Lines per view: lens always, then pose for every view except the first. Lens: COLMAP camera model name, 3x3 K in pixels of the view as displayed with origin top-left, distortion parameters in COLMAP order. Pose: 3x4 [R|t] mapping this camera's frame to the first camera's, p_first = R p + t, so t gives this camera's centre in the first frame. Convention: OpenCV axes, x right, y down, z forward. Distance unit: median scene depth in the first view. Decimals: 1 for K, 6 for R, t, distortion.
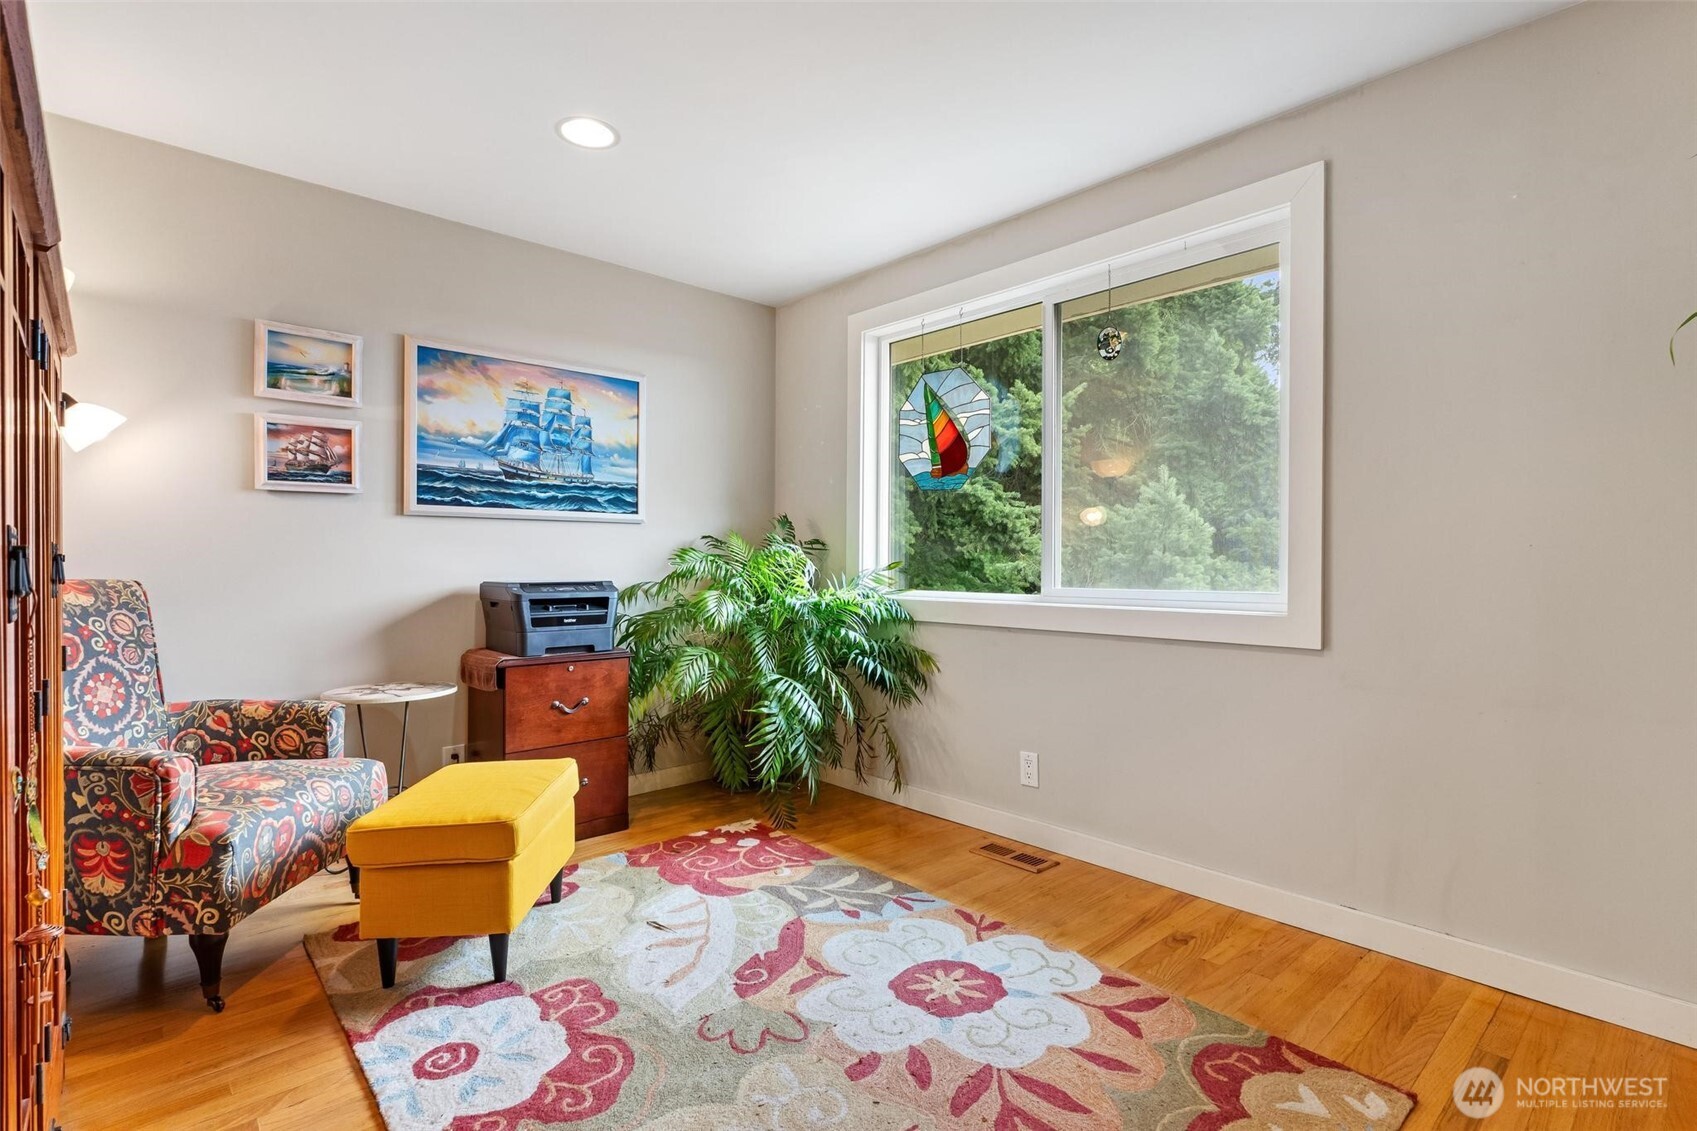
lens RADIAL K [[818.1, 0, 861.3], [0, 818.1, 562.2], [0, 0, 1]] dist [-0.000963, -0.000409]
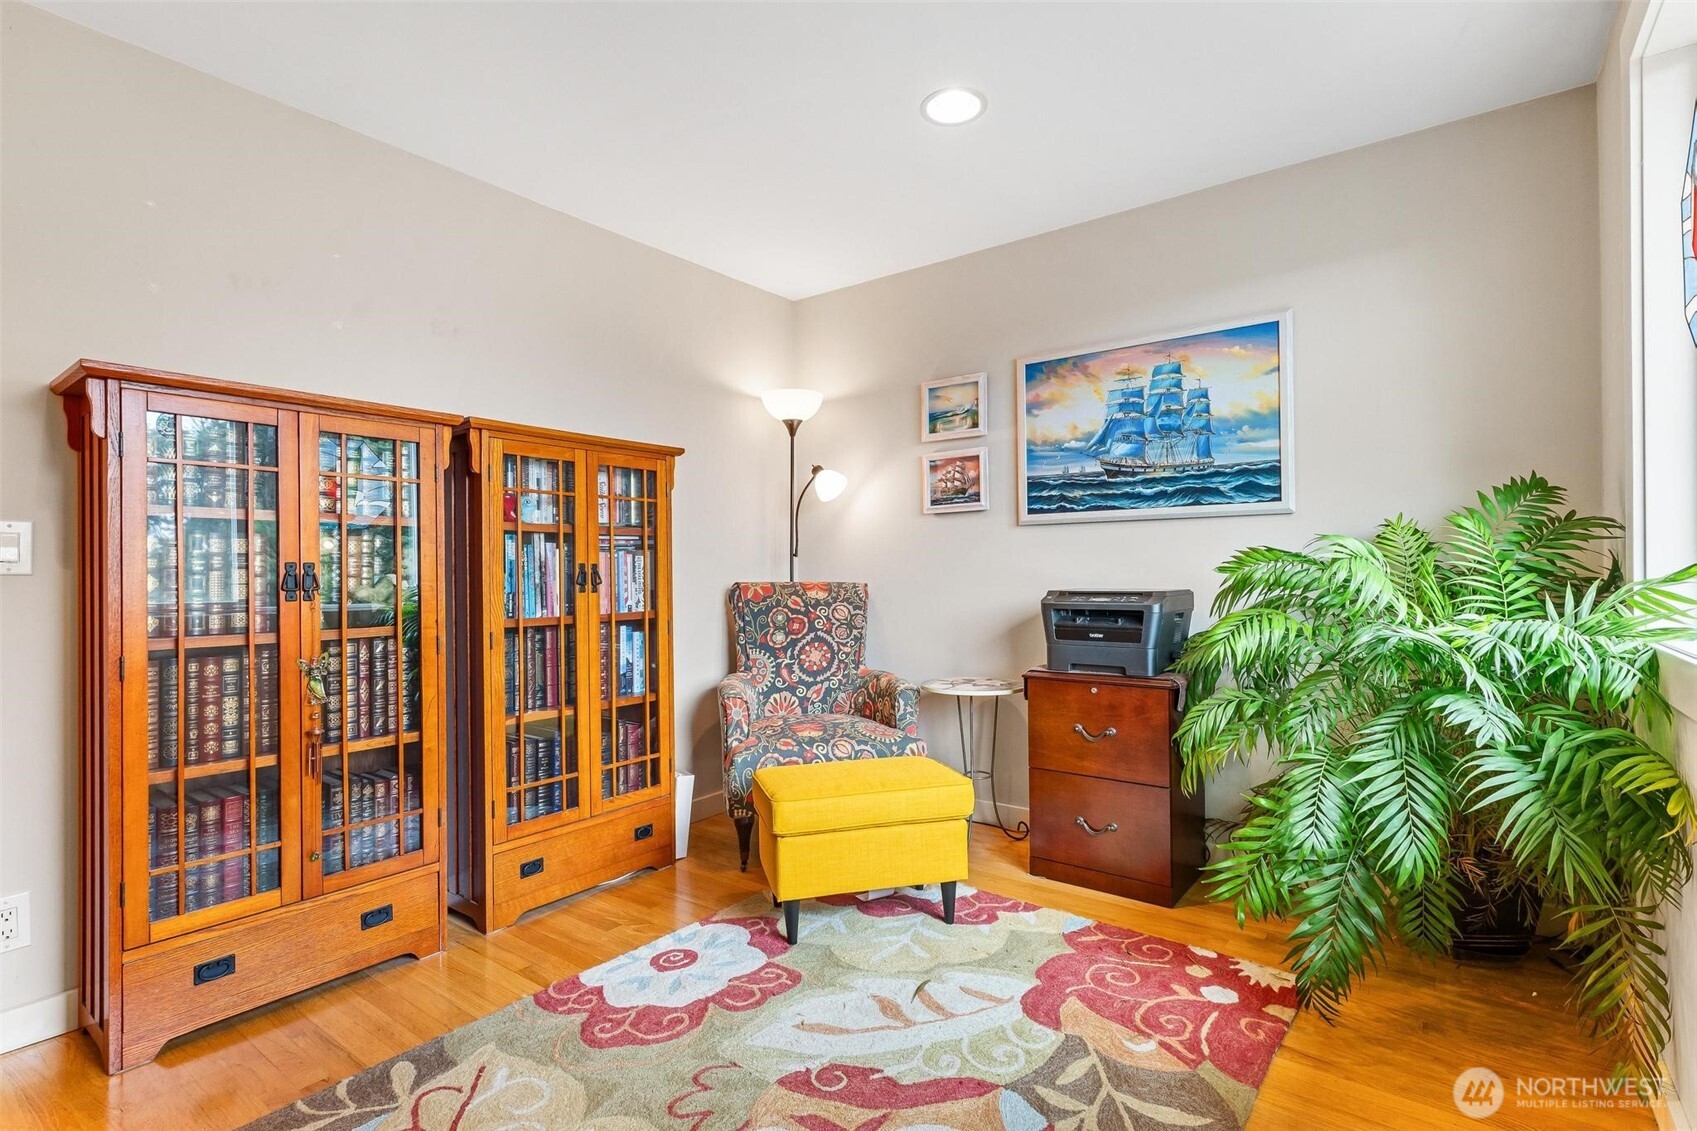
lens RADIAL K [[818.1, 0, 861.3], [0, 818.1, 562.2], [0, 0, 1]] dist [-0.000963, -0.000409]
pose [[0.168819, -0.010998, -0.985586, 0.459423], [0.010666, 0.999900, -0.009331, -0.001422], [0.985589, -0.008937, 0.168919, 0.602967]]
